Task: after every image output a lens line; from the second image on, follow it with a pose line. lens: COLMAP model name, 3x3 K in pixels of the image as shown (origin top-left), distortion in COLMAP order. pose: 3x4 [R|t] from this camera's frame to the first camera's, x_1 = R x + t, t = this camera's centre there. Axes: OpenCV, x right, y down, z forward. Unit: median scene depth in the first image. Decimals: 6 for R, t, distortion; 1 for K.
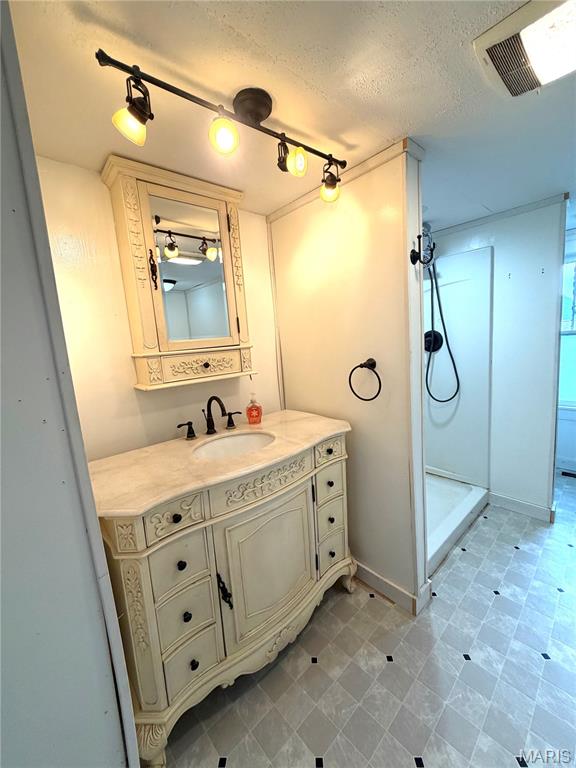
lens RADIAL K [[305.9, 0, 287.3], [0, 305.9, 382.4], [0, 0, 1]] dist [-0.000322, -0.000209]
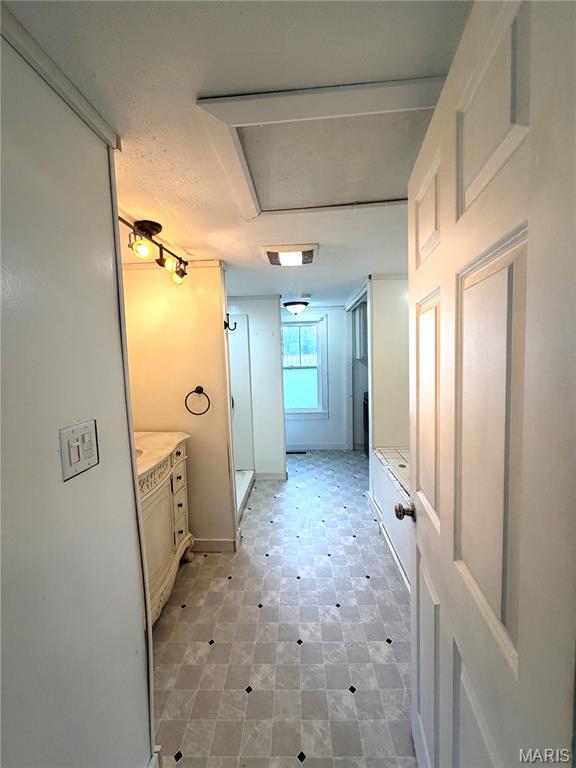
lens RADIAL K [[307.4, 0, 287.7], [0, 307.4, 387.7], [0, 0, 1]] dist [0.000937, 0.000304]
pose [[0.695813, -0.029423, 0.717620, -0.488057], [0.080738, 0.996032, -0.037447, 0.018567], [-0.713671, 0.083996, 0.695427, -0.335686]]
